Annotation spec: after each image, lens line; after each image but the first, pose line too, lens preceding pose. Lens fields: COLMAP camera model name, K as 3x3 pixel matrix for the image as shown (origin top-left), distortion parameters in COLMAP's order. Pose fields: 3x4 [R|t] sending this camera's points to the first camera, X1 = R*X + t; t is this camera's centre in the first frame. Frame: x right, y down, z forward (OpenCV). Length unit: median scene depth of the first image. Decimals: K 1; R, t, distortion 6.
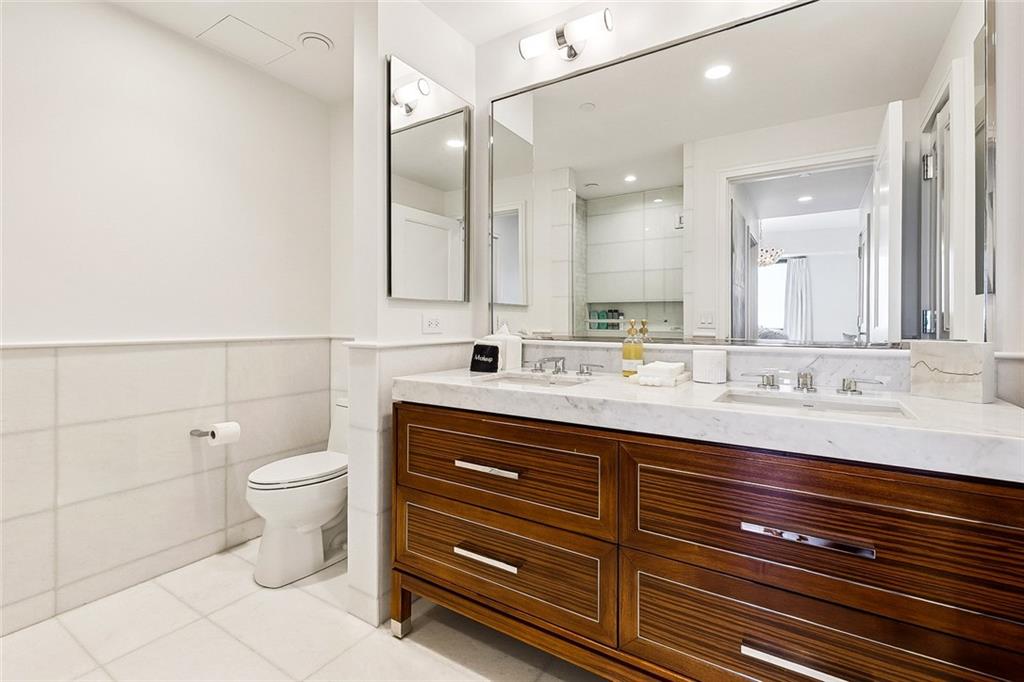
lens RADIAL K [[421.9, 0, 513.1], [0, 421.9, 337.1], [0, 0, 1]] dist [0.003300, -0.000233]
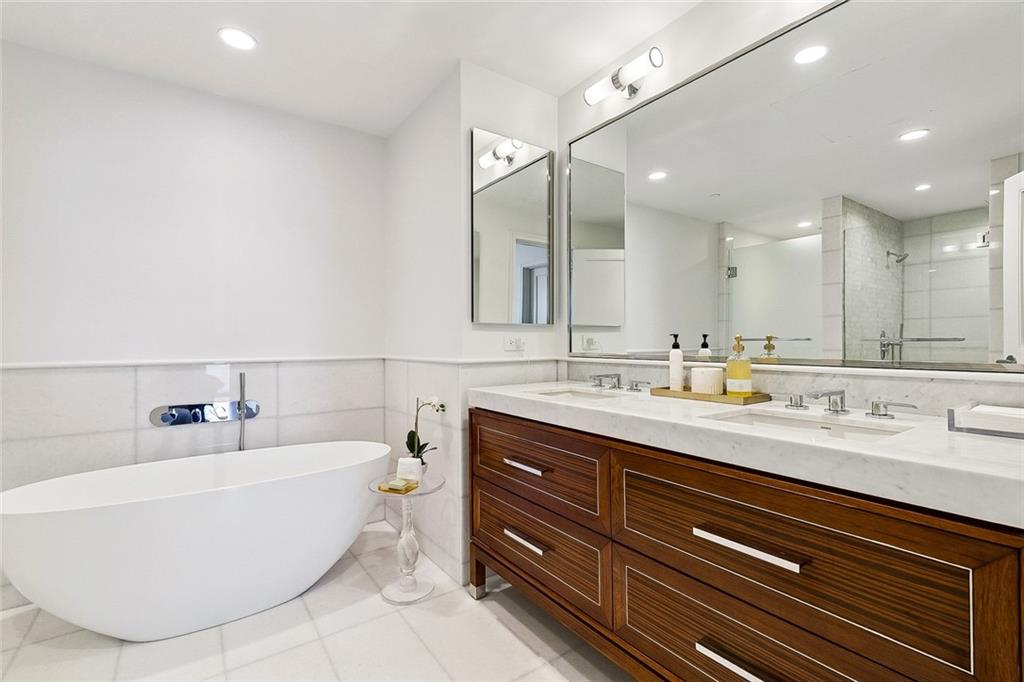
lens RADIAL K [[462.6, 0, 521.3], [0, 462.6, 337.5], [0, 0, 1]] dist [-0.005477, 0.000360]
pose [[0.913115, -0.018027, -0.407303, 0.387592], [0.005079, 0.999447, -0.032849, -0.008844], [0.407670, 0.027926, 0.912702, -0.184434]]
